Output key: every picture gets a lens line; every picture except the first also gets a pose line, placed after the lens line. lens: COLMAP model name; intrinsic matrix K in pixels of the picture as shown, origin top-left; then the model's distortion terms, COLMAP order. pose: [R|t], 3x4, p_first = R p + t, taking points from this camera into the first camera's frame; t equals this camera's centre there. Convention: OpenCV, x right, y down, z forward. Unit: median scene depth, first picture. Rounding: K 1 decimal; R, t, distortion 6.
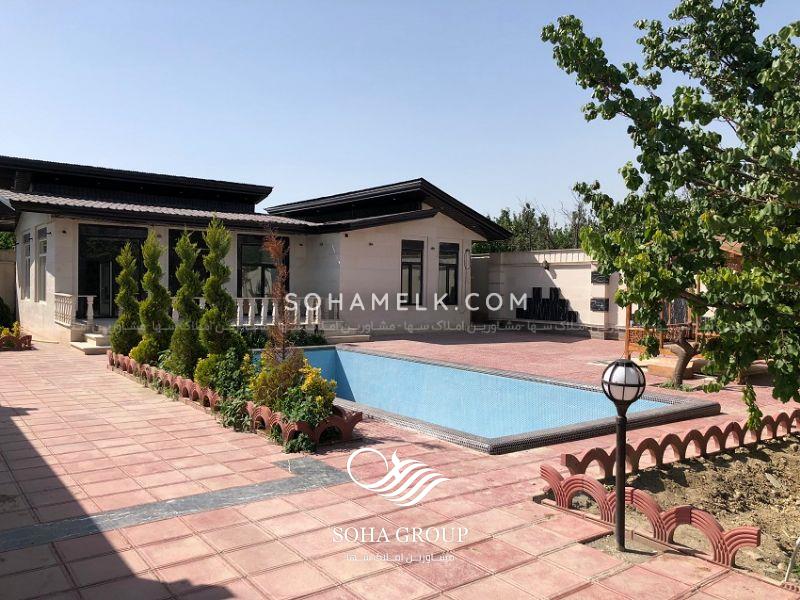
lens RADIAL K [[649.3, 0, 404.2], [0, 649.3, 298.2], [0, 0, 1]] dist [0.028406, -0.017190]
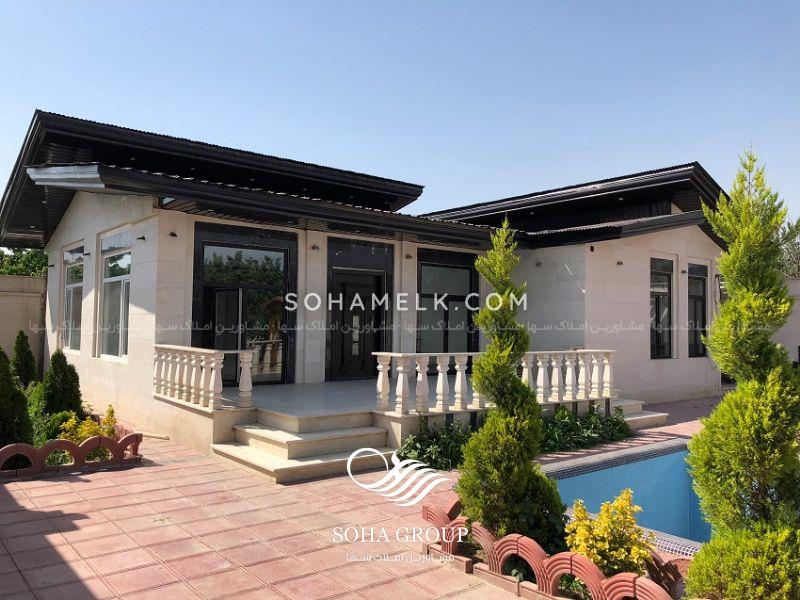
lens RADIAL K [[649.3, 0, 400.8], [0, 649.3, 298.2], [0, 0, 1]] dist [0.028406, -0.017190]
pose [[0.999516, 0.000014, 0.031102, -0.383084], [0.001866, 0.998171, -0.060417, -0.014283], [-0.031046, 0.060446, 0.997689, 0.491556]]
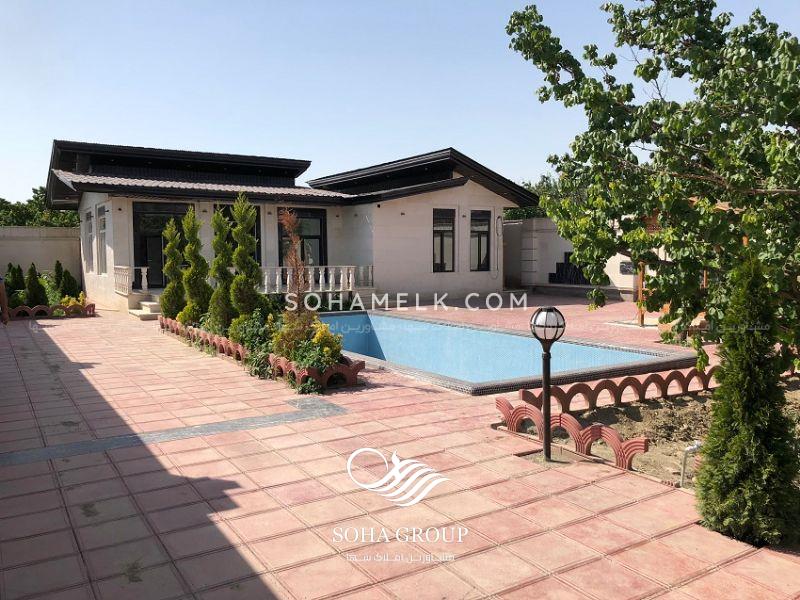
lens RADIAL K [[649.3, 0, 401.5], [0, 649.3, 302.4], [0, 0, 1]] dist [0.028406, -0.017190]
pose [[0.996310, -0.013598, -0.084749, 0.044262], [0.018157, 0.998416, 0.053261, 0.004534], [0.083890, -0.054603, 0.994978, -0.061546]]
